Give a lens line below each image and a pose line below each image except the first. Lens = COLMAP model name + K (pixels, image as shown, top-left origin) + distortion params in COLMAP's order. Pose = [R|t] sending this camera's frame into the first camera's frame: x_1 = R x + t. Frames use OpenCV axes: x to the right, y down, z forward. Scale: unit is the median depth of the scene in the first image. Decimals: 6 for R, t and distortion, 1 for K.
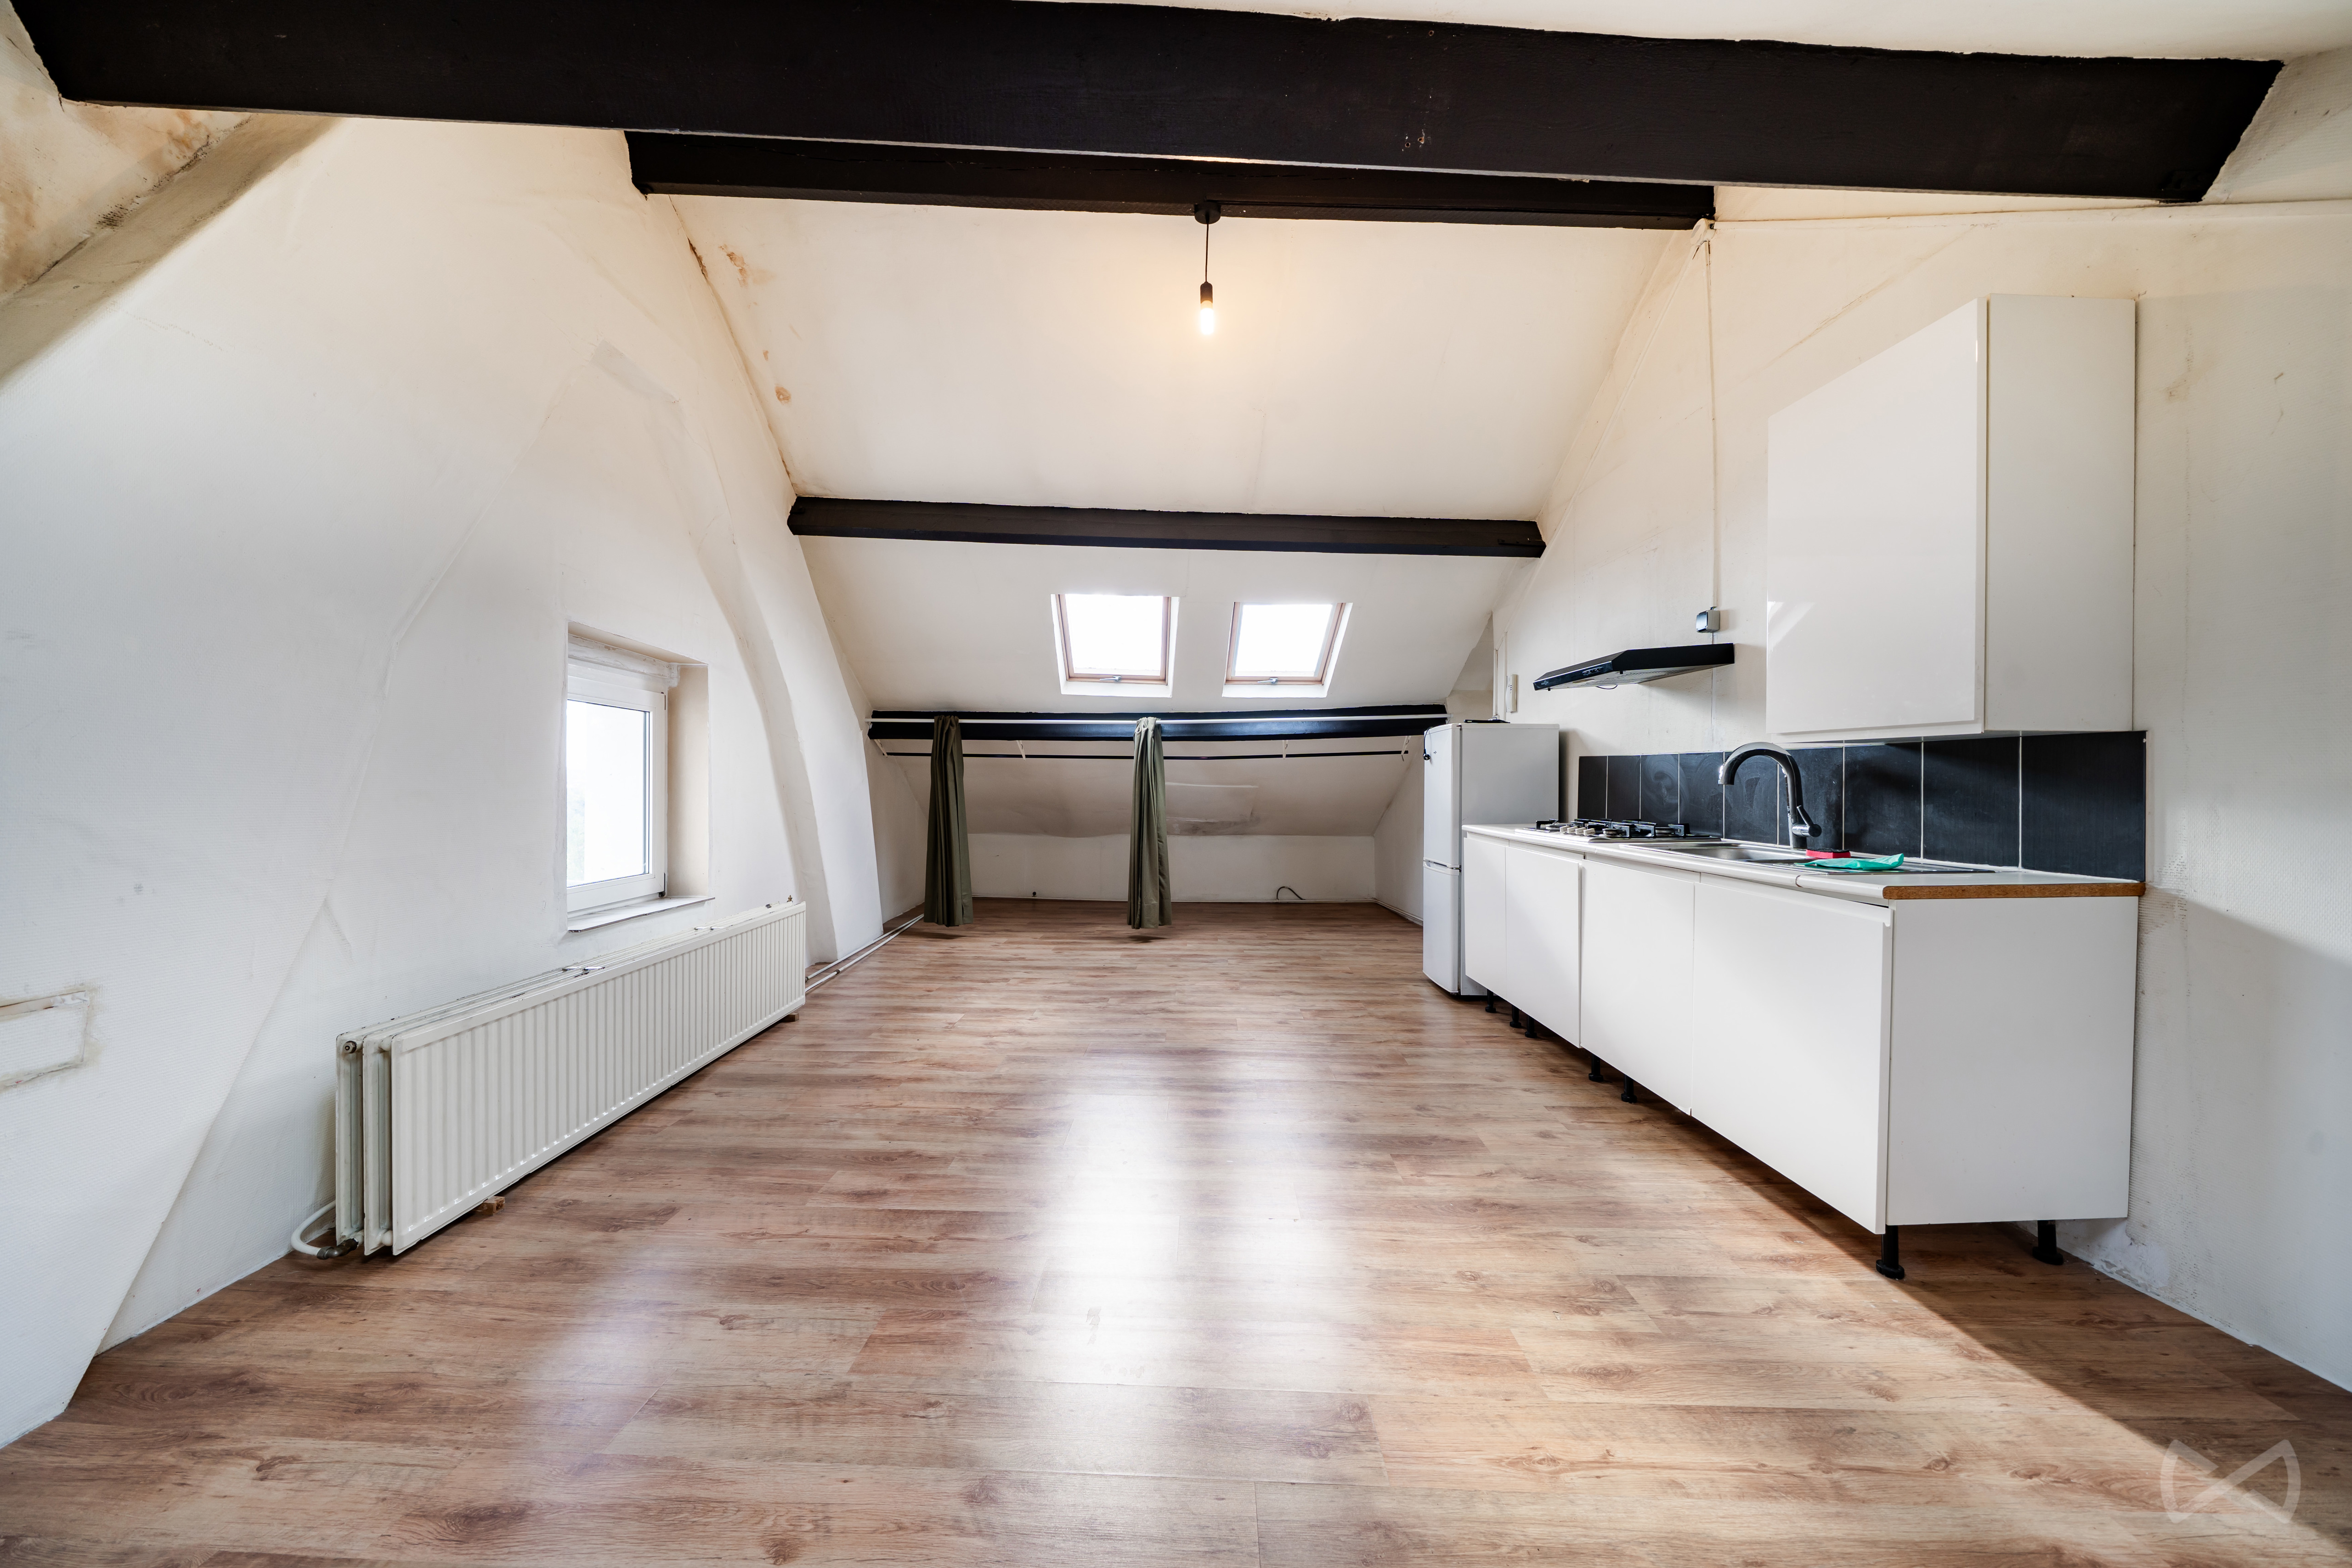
lens RADIAL K [[796.5, 0, 1173.1], [0, 796.5, 784.4], [0, 0, 1]] dist [-0.005878, -0.000076]
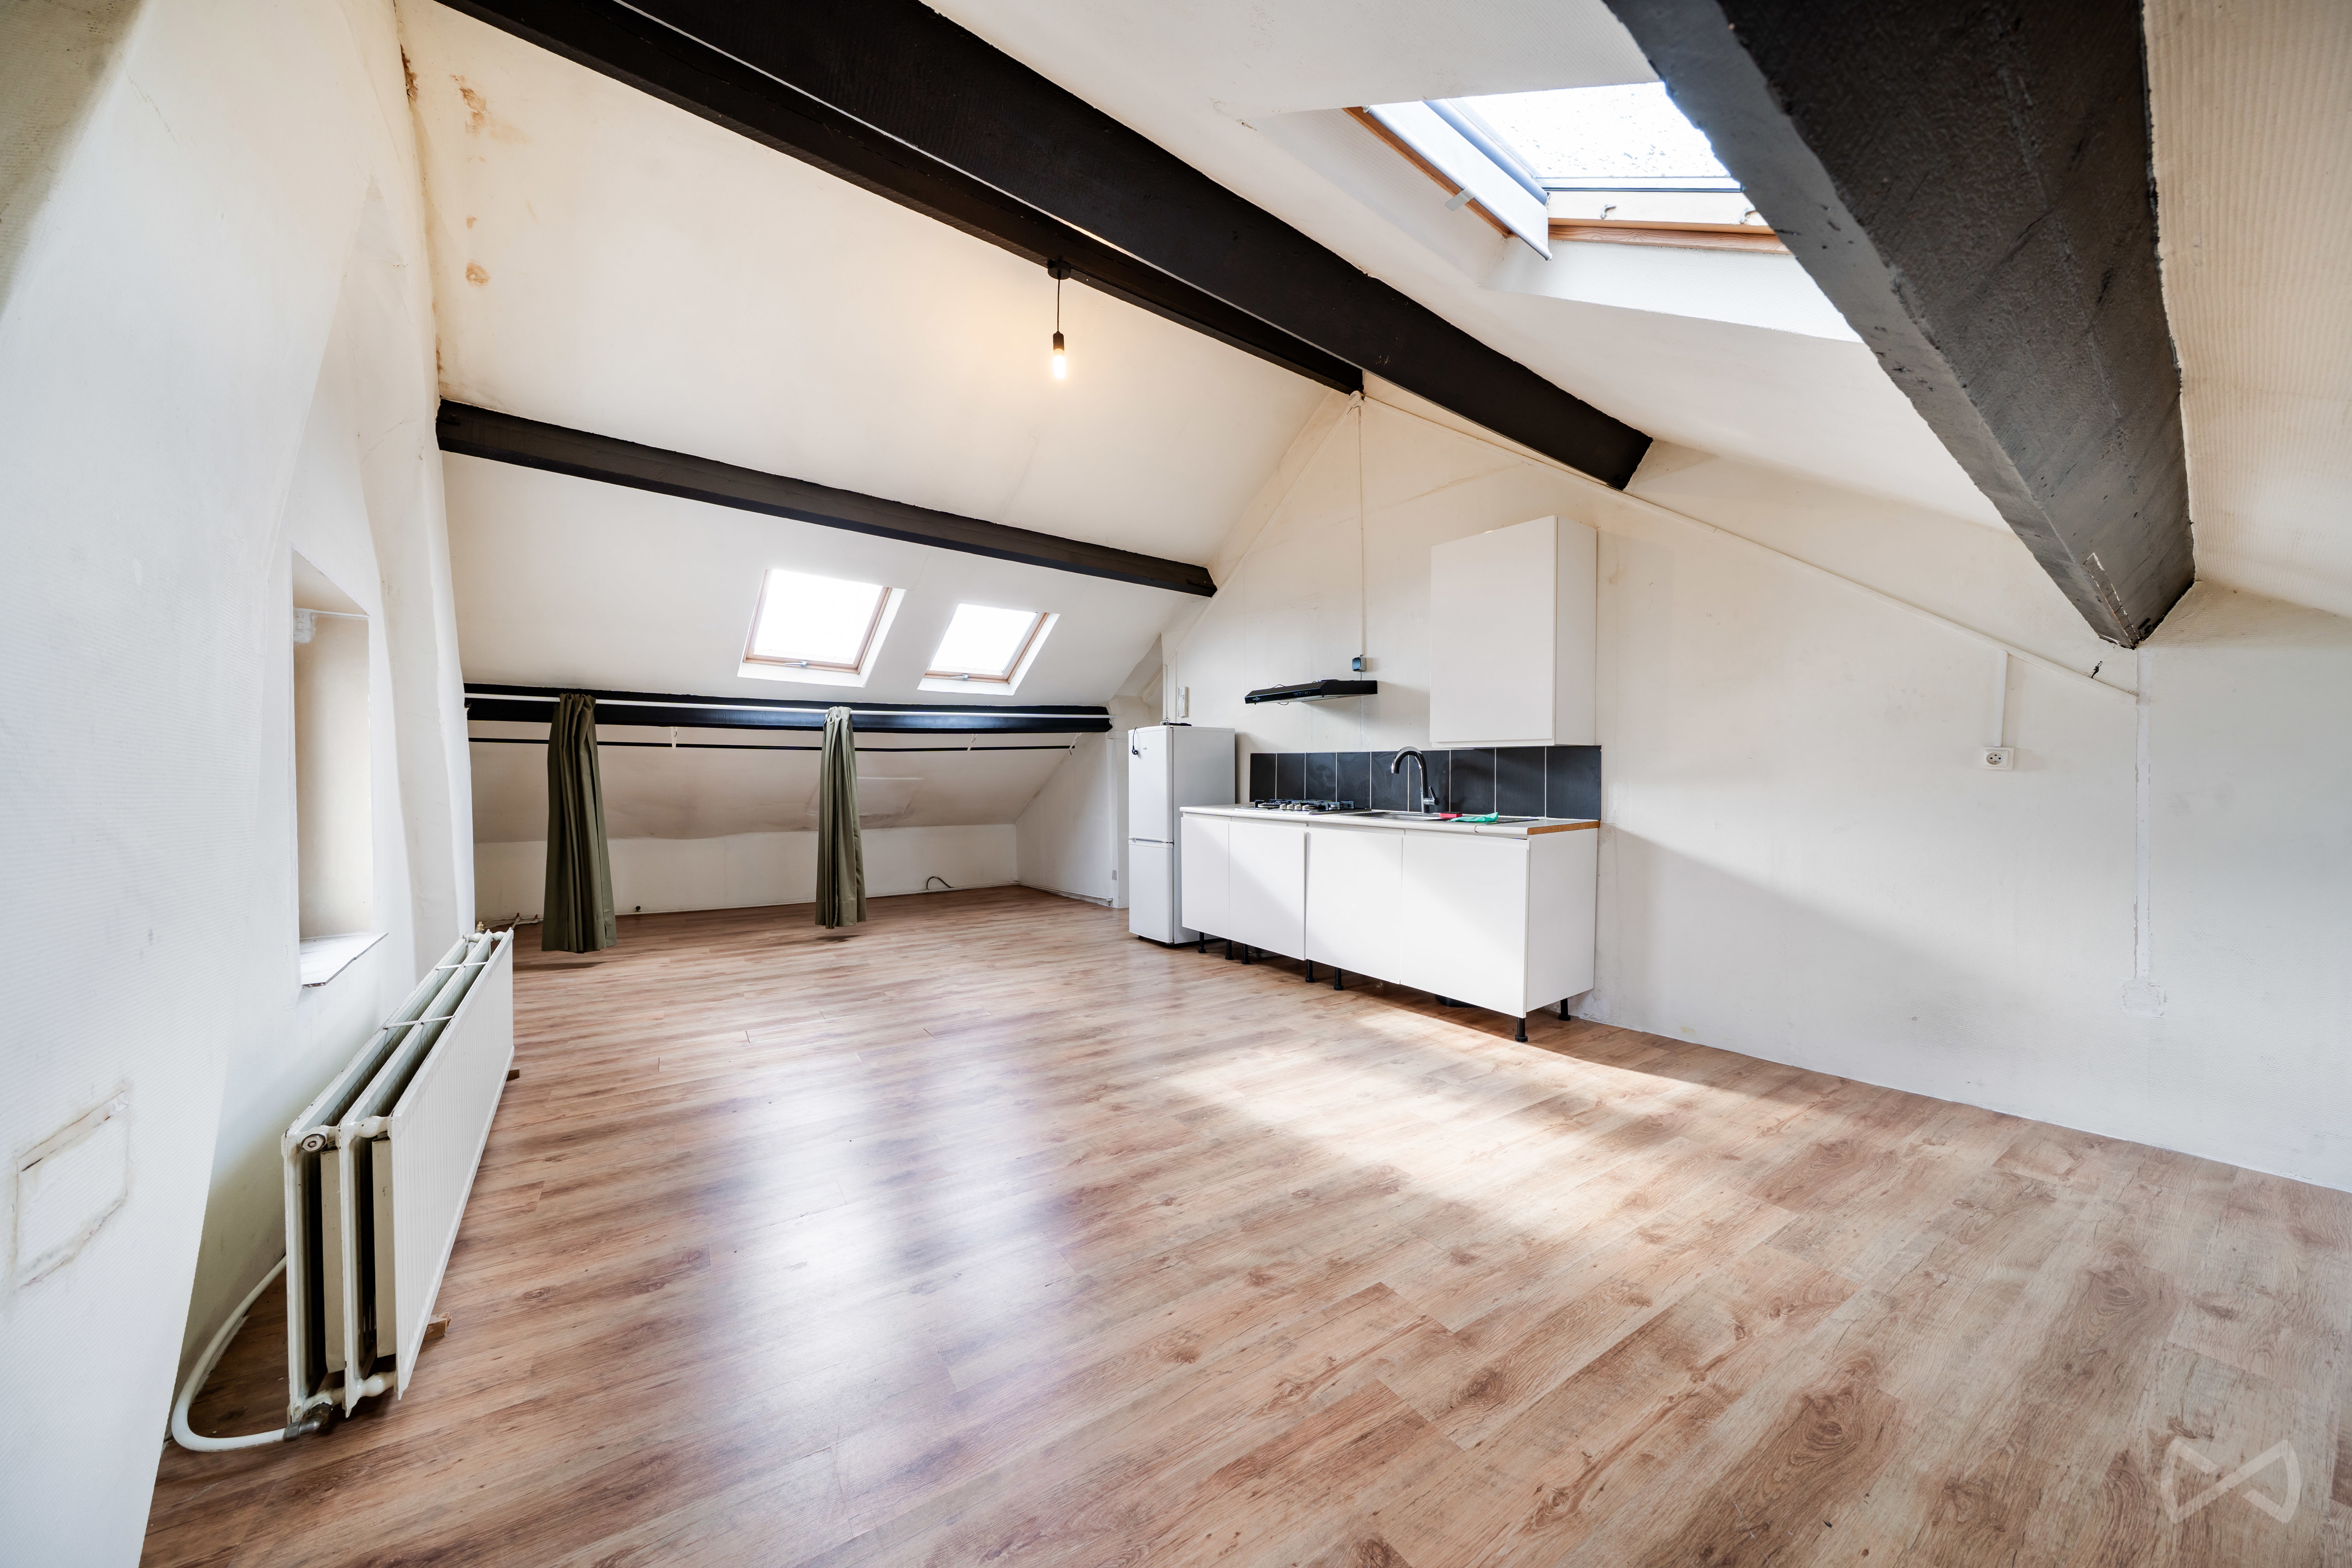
lens RADIAL K [[796.5, 0, 1172.8], [0, 796.5, 784.0], [0, 0, 1]] dist [-0.005878, -0.000076]
pose [[0.820604, -0.012062, 0.571370, -0.469774], [0.006709, 0.999912, 0.011474, 0.000263], [-0.571457, -0.005582, 0.820613, -0.025395]]
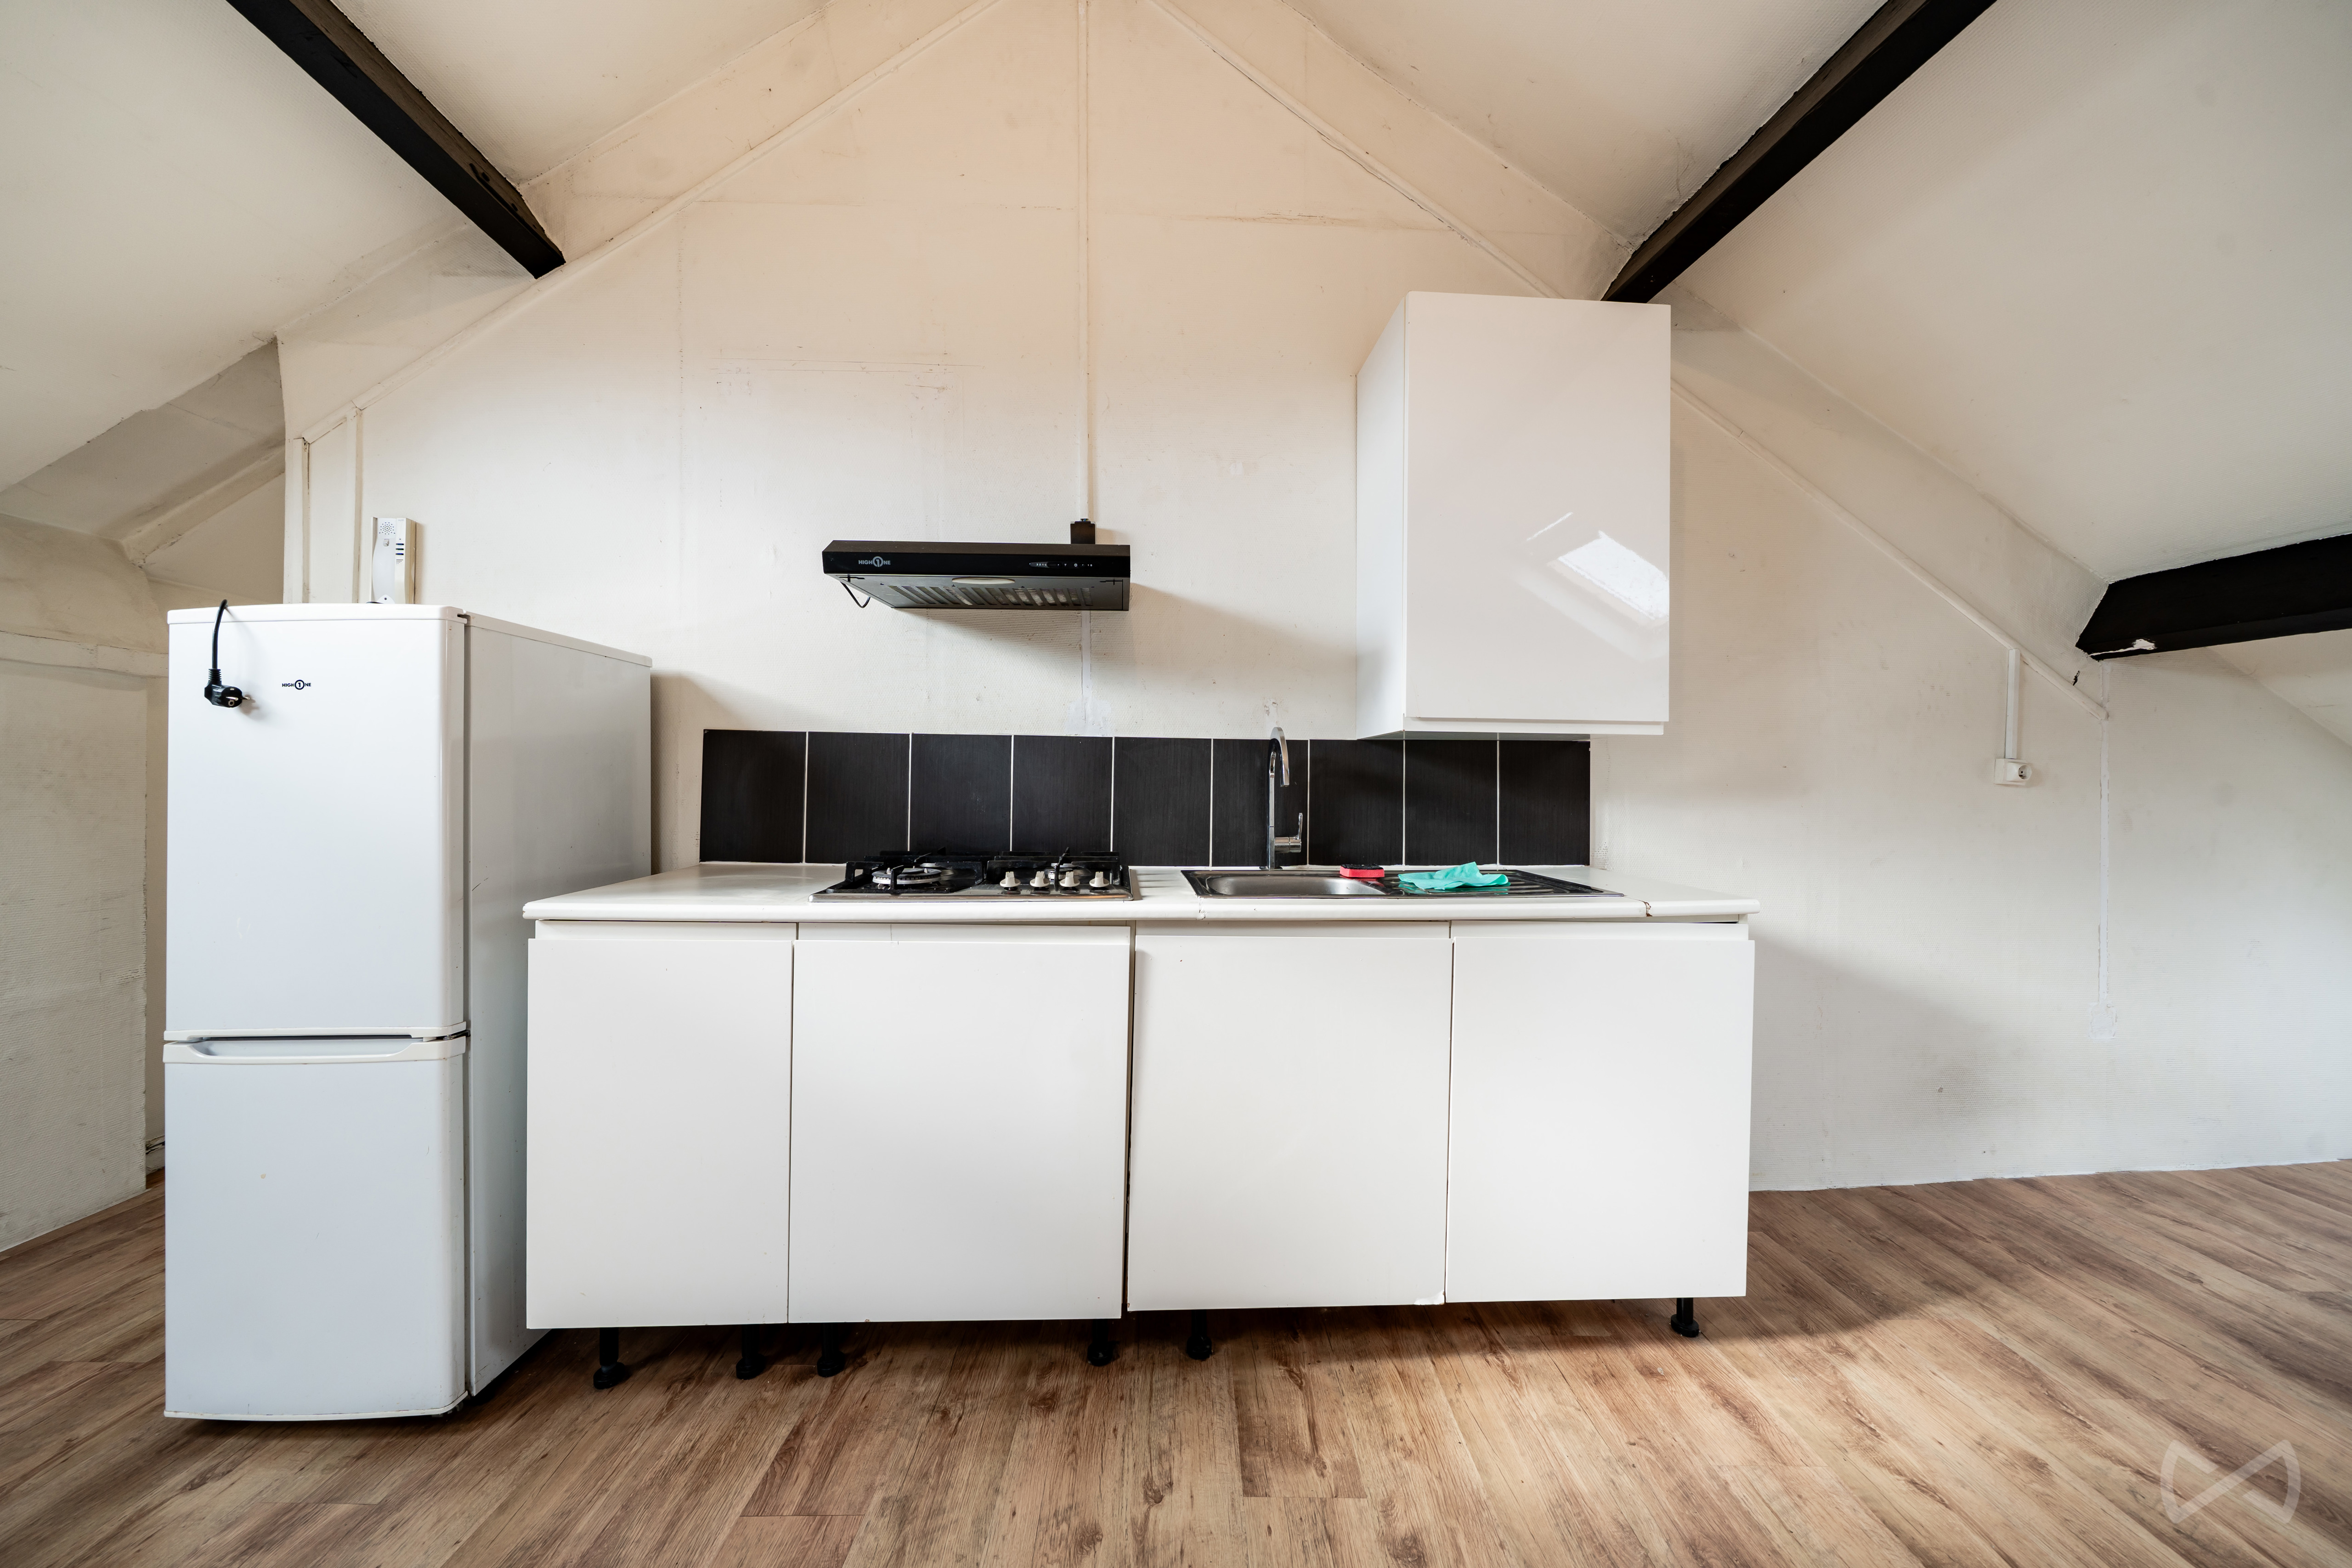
lens RADIAL K [[796.5, 0, 1174.7], [0, 796.5, 780.1], [0, 0, 1]] dist [-0.005878, -0.000076]
pose [[-0.028924, 0.004021, 0.999574, 0.013224], [0.001076, 0.999991, -0.003992, -0.001852], [-0.999581, 0.000960, -0.028928, 0.949712]]
